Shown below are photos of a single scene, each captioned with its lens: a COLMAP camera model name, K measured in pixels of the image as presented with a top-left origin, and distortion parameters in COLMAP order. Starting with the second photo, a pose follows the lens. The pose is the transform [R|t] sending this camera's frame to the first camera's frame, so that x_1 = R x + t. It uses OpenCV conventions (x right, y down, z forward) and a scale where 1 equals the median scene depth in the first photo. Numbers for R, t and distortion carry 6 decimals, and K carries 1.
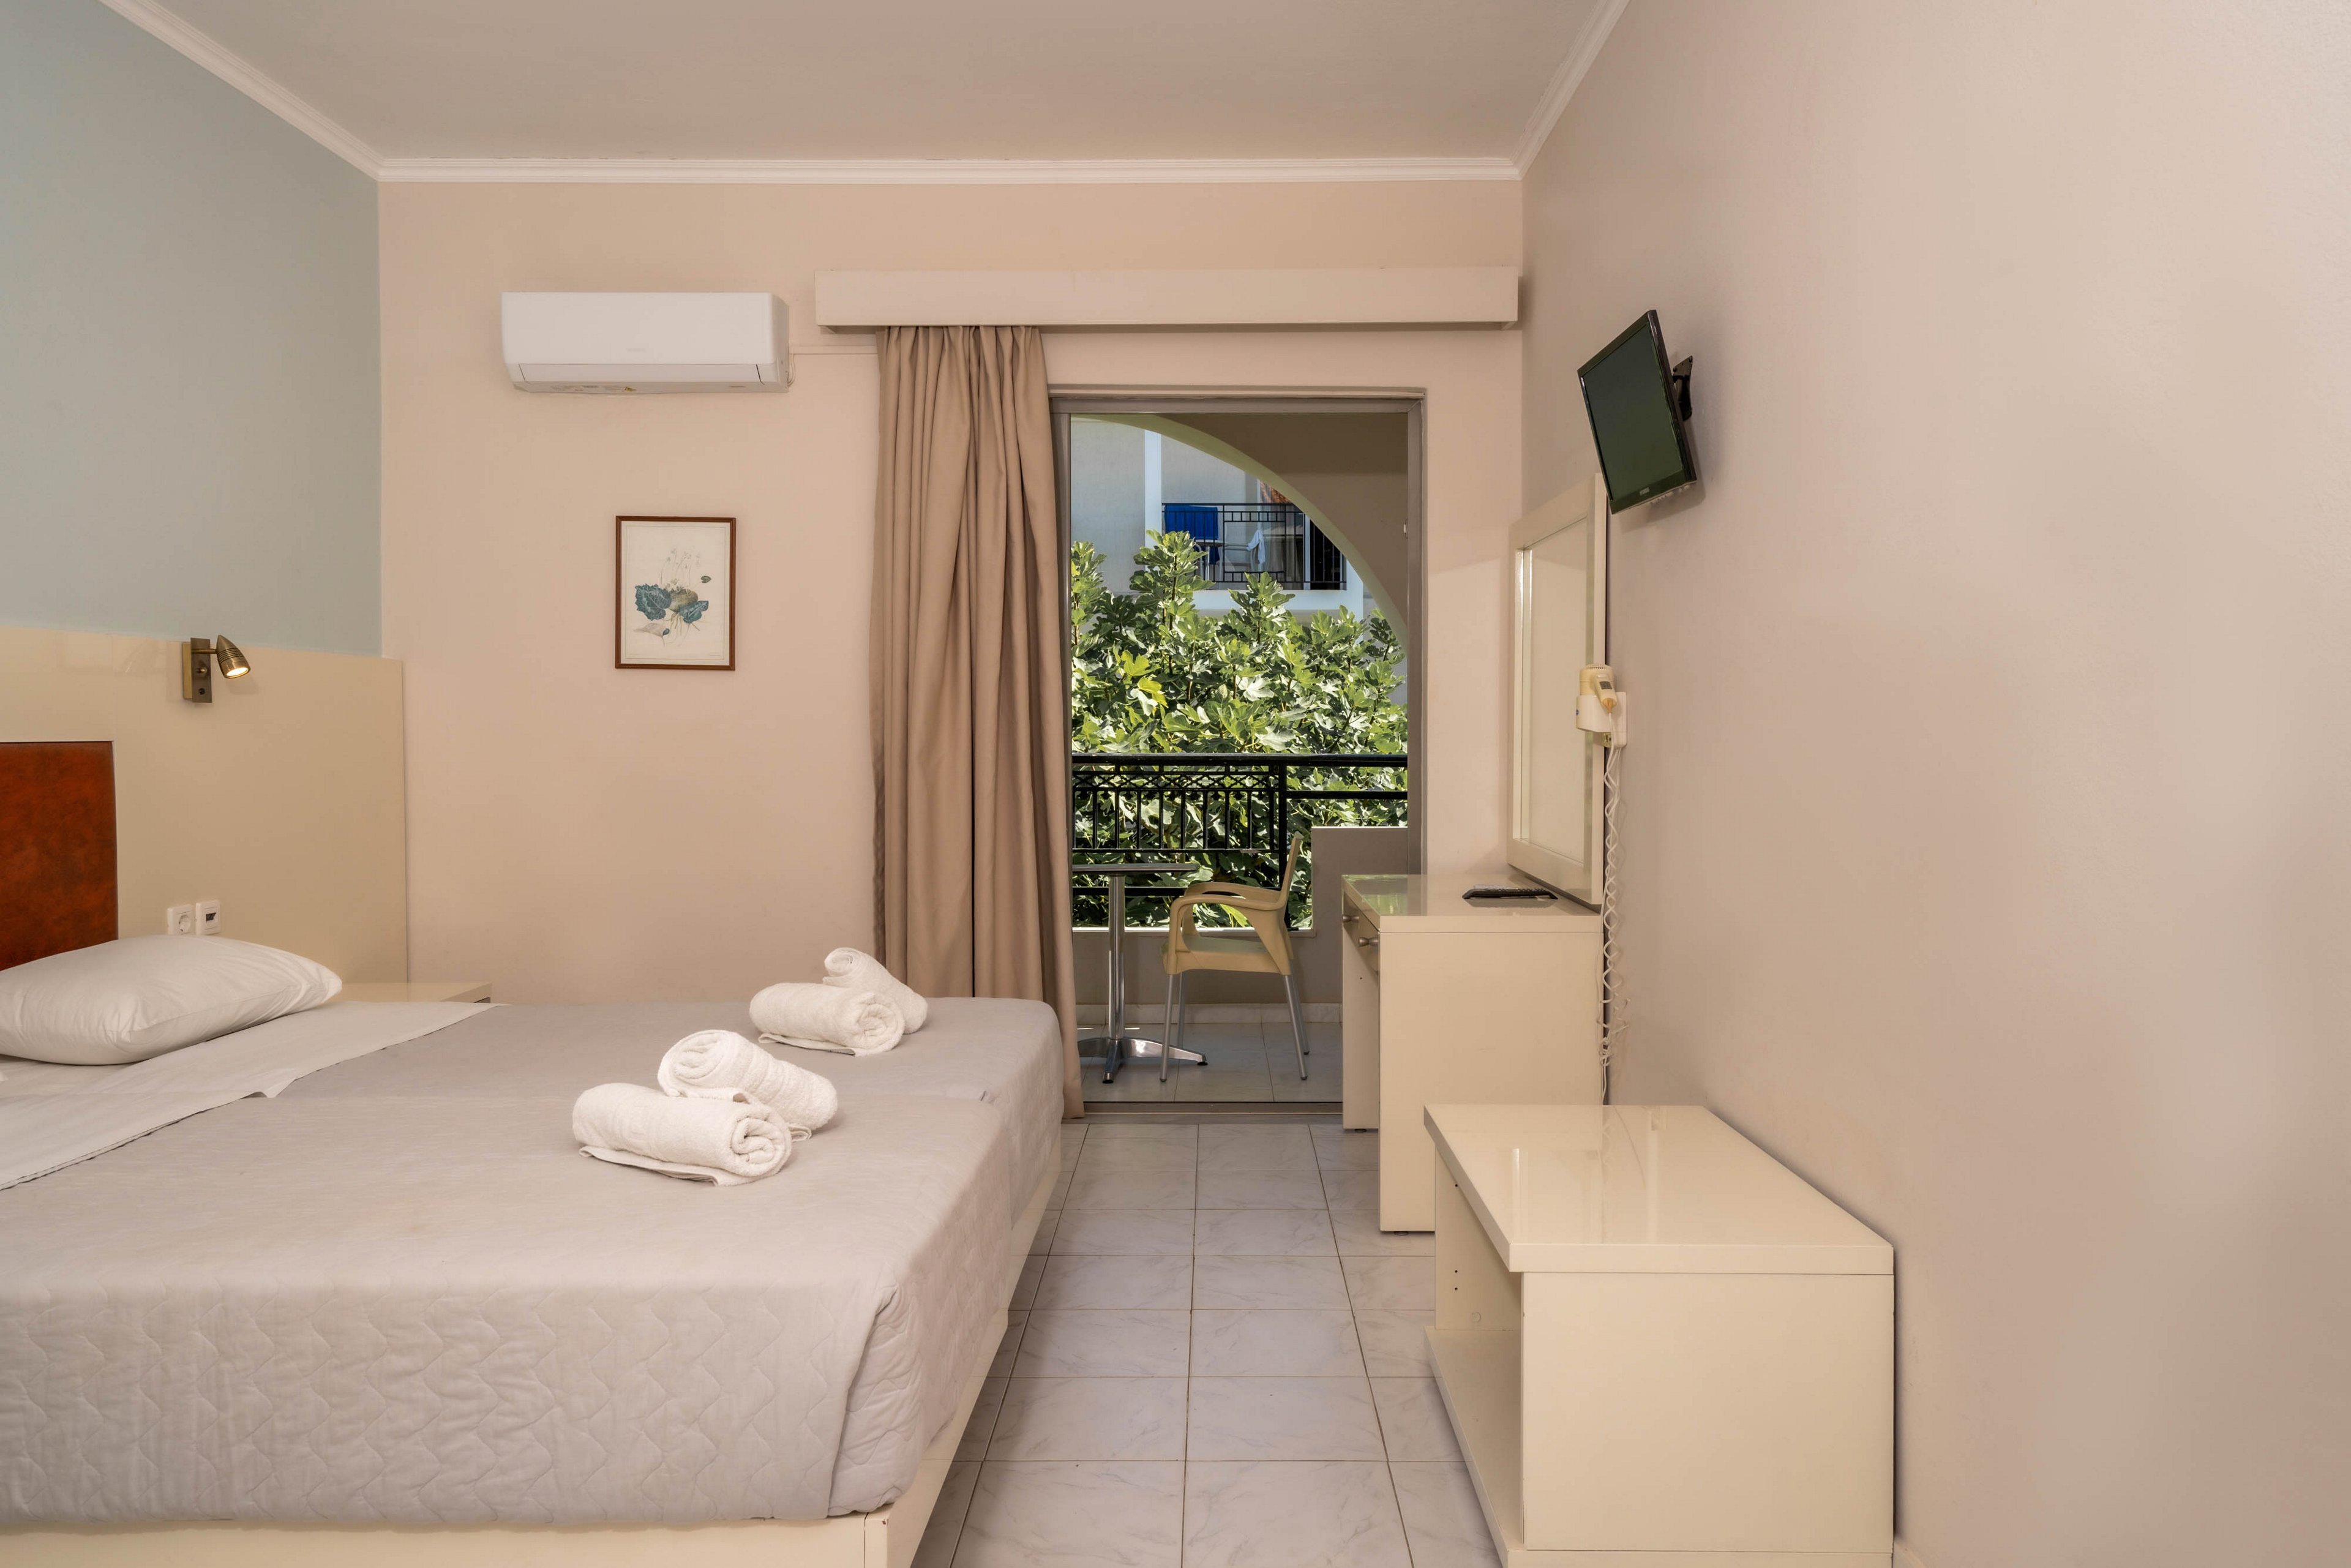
lens RADIAL K [[1655.9, 0, 1181.9], [0, 1655.9, 753.7], [0, 0, 1]] dist [0.012224, 0.003333]
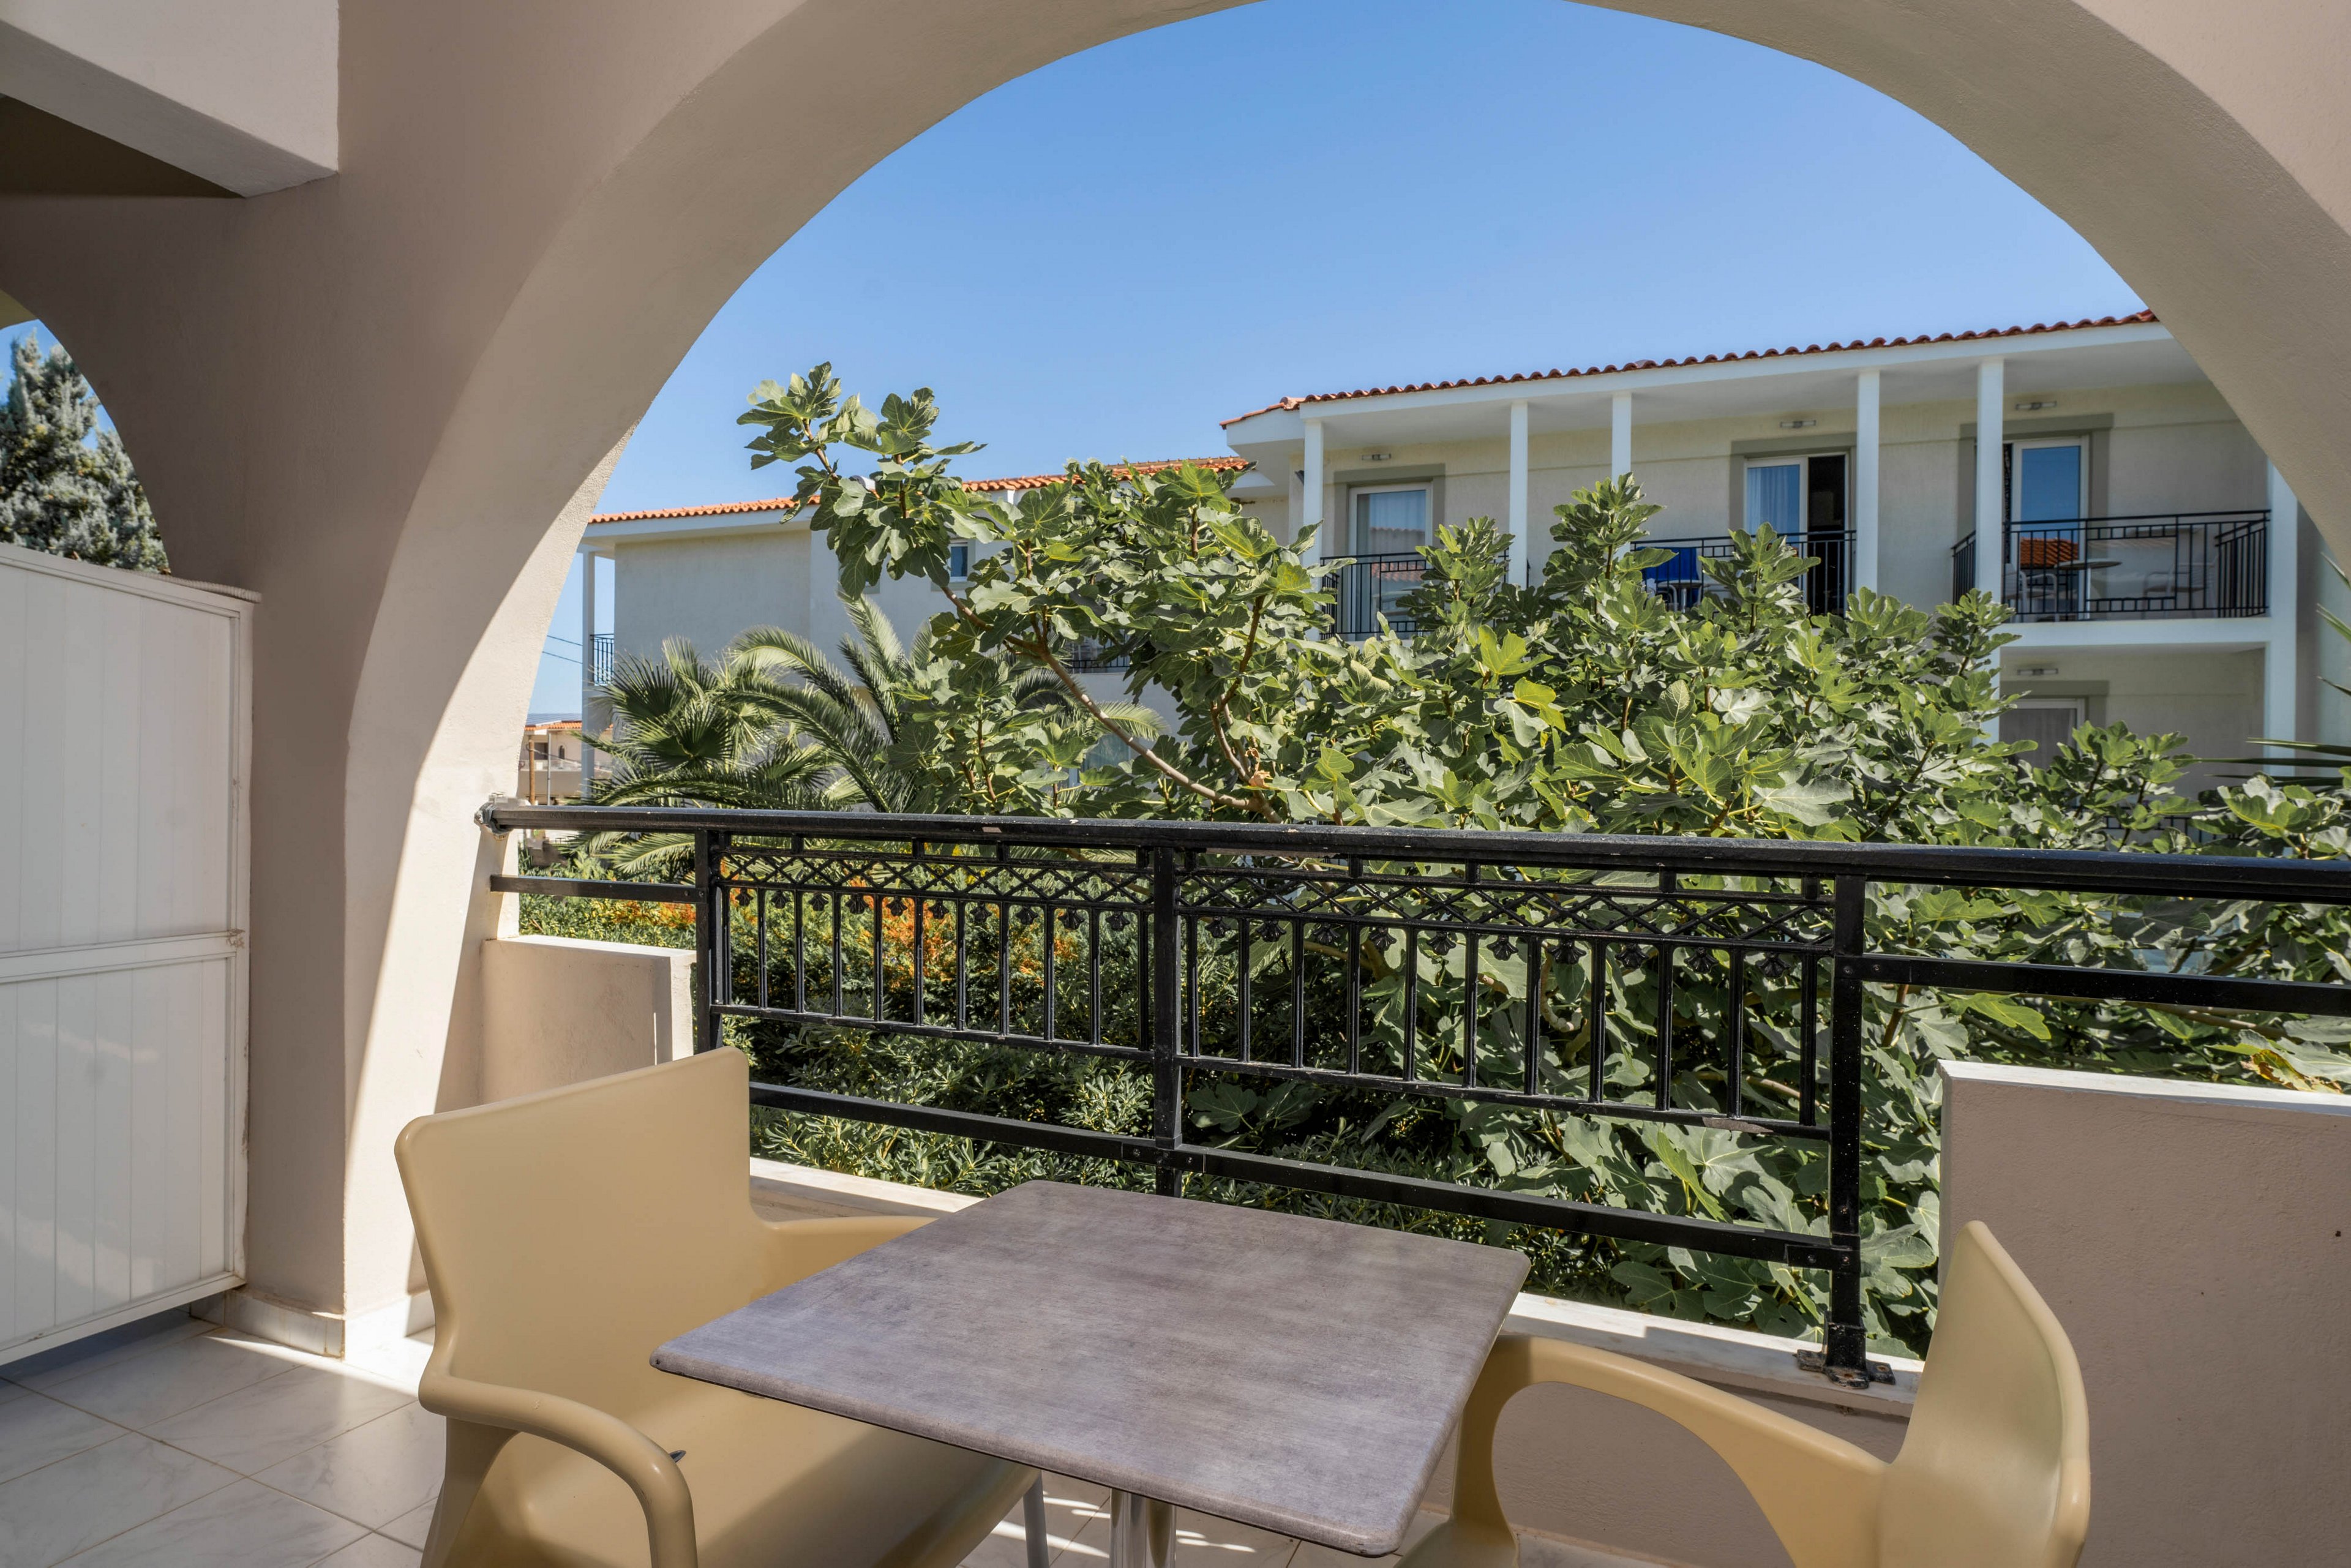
lens RADIAL K [[1196.2, 0, 1160.1], [0, 1196.2, 779.6], [0, 0, 1]] dist [-0.000398, -0.000536]
pose [[0.920913, 0.015549, -0.389457, 0.035957], [-0.021357, 0.999716, -0.010589, -0.010910], [0.389182, 0.018069, 0.920984, 1.034635]]
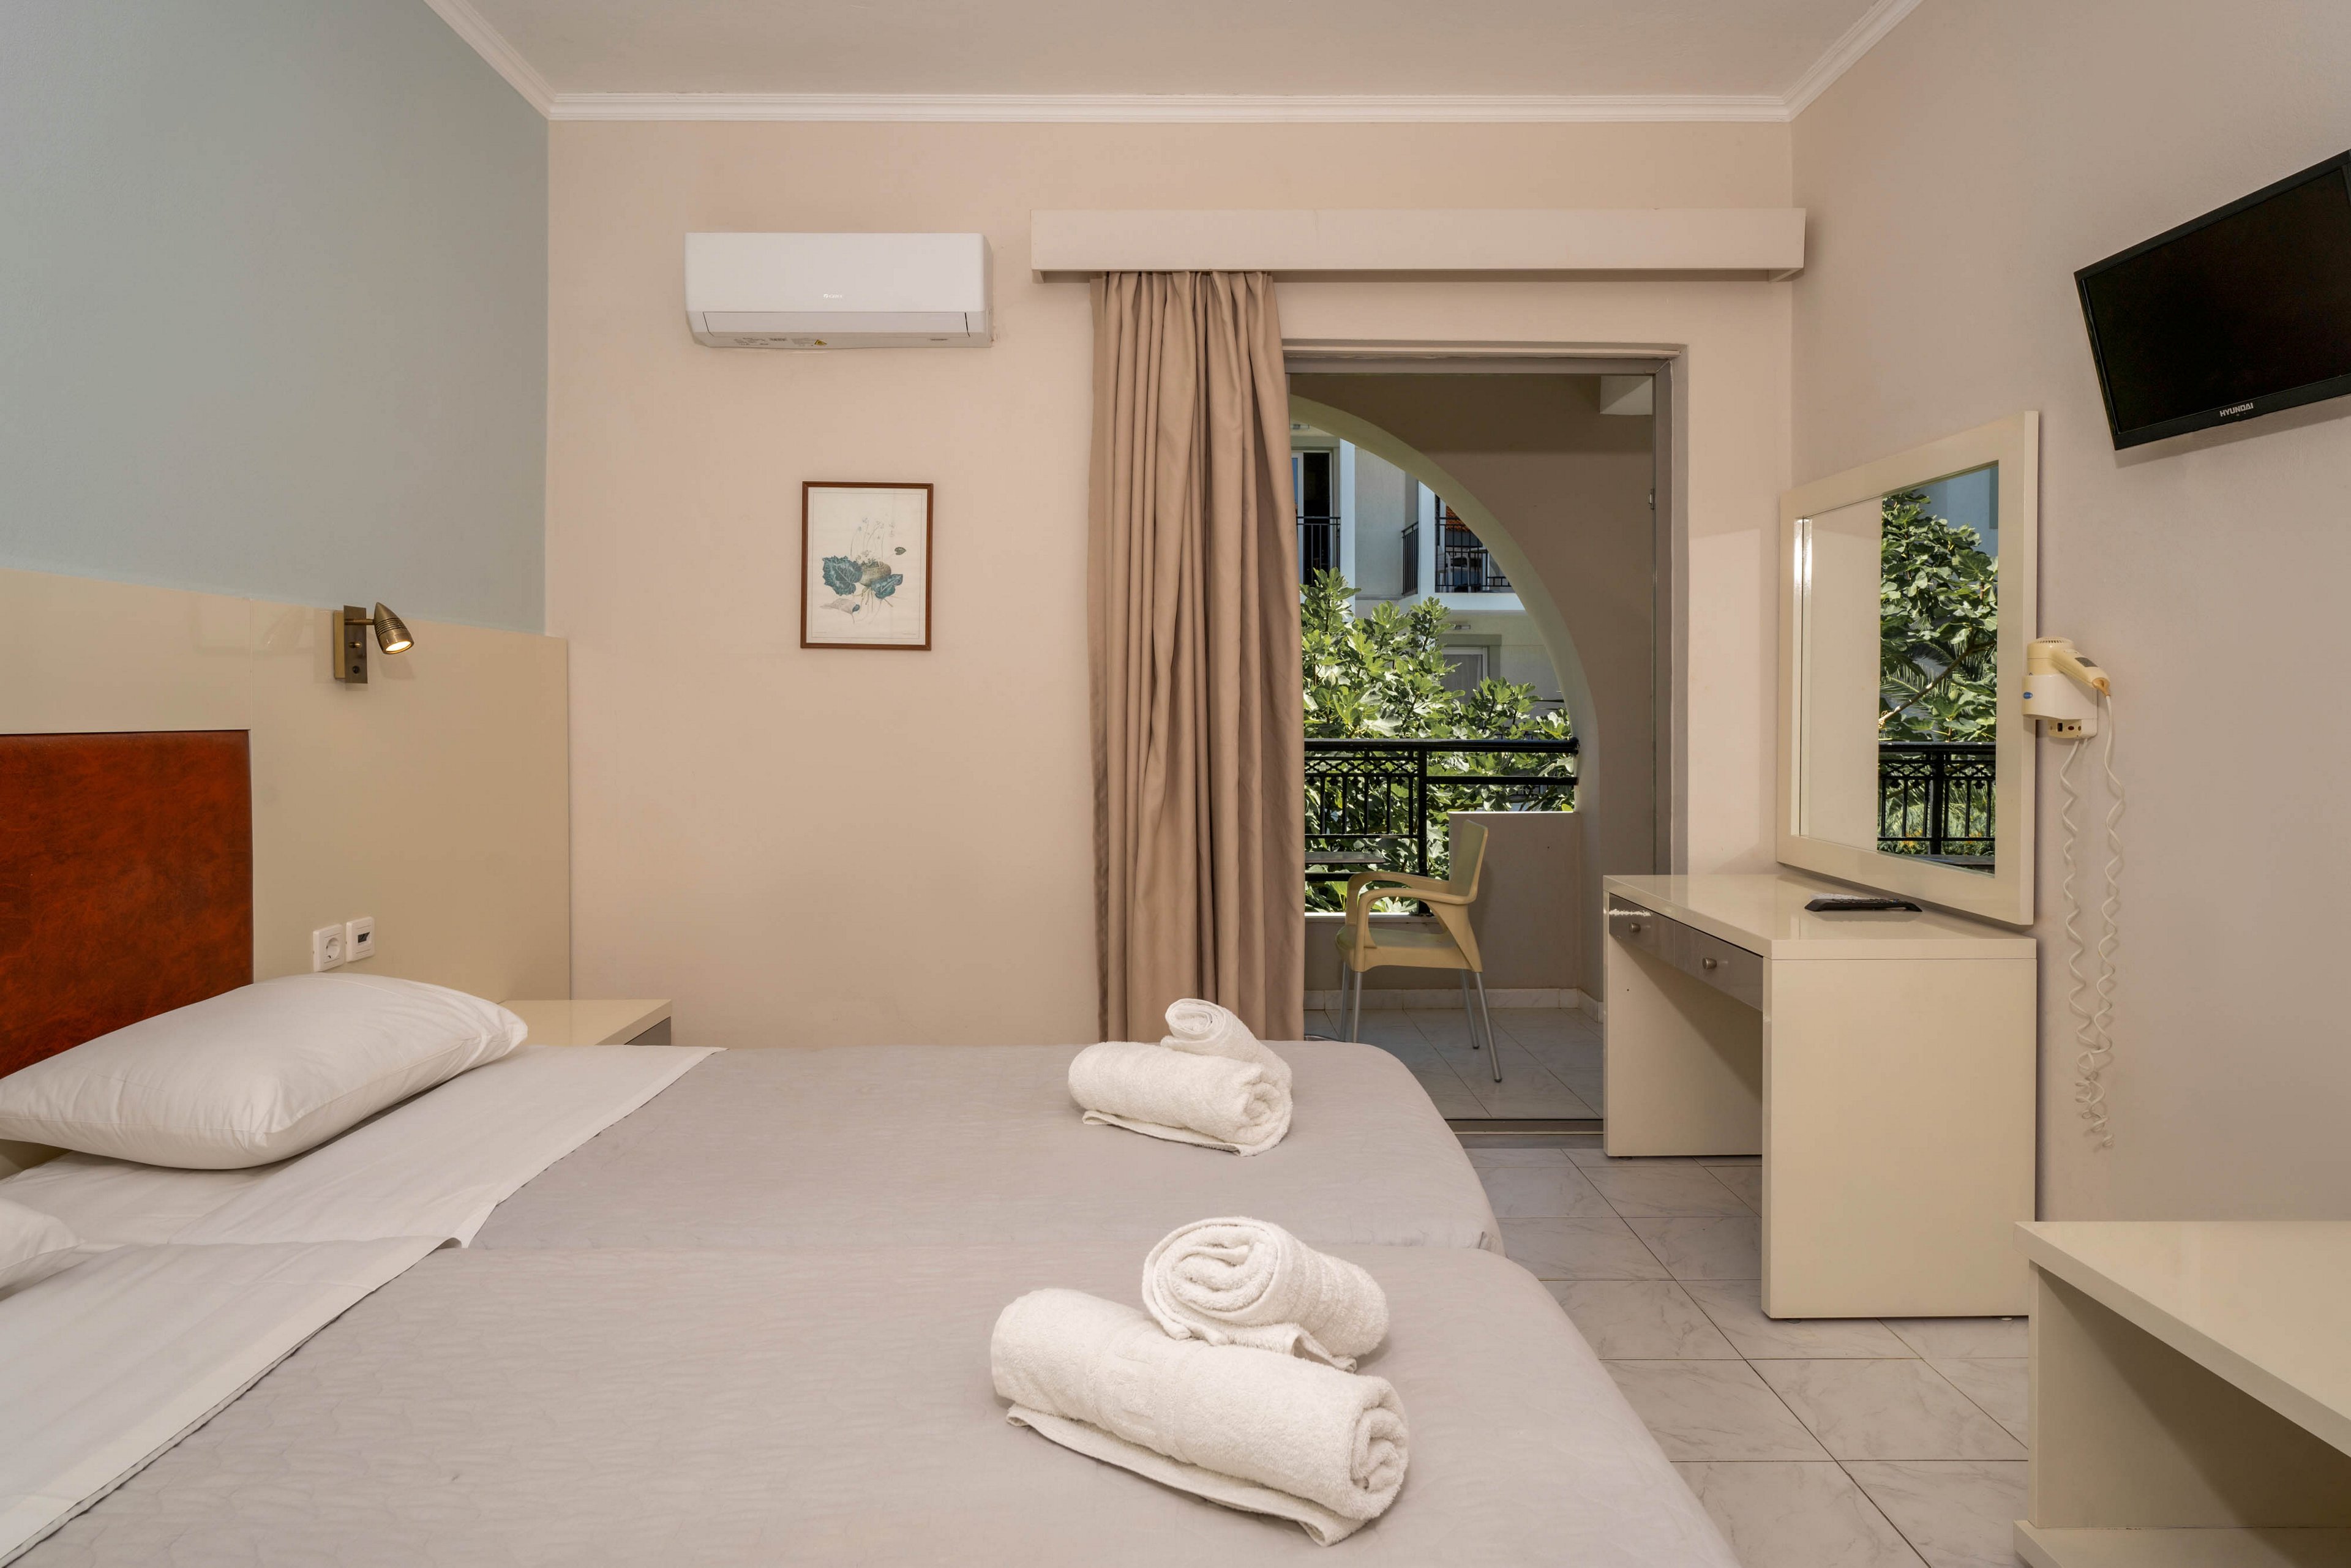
lens RADIAL K [[1356.0, 0, 1146.7], [0, 1356.0, 712.3], [0, 0, 1]] dist [-0.006411, 0.000001]
pose [[0.999944, 0.000285, 0.010597, -0.164316], [-0.000114, 0.999870, -0.016121, -0.004241], [-0.010600, 0.016119, 0.999814, 0.261115]]
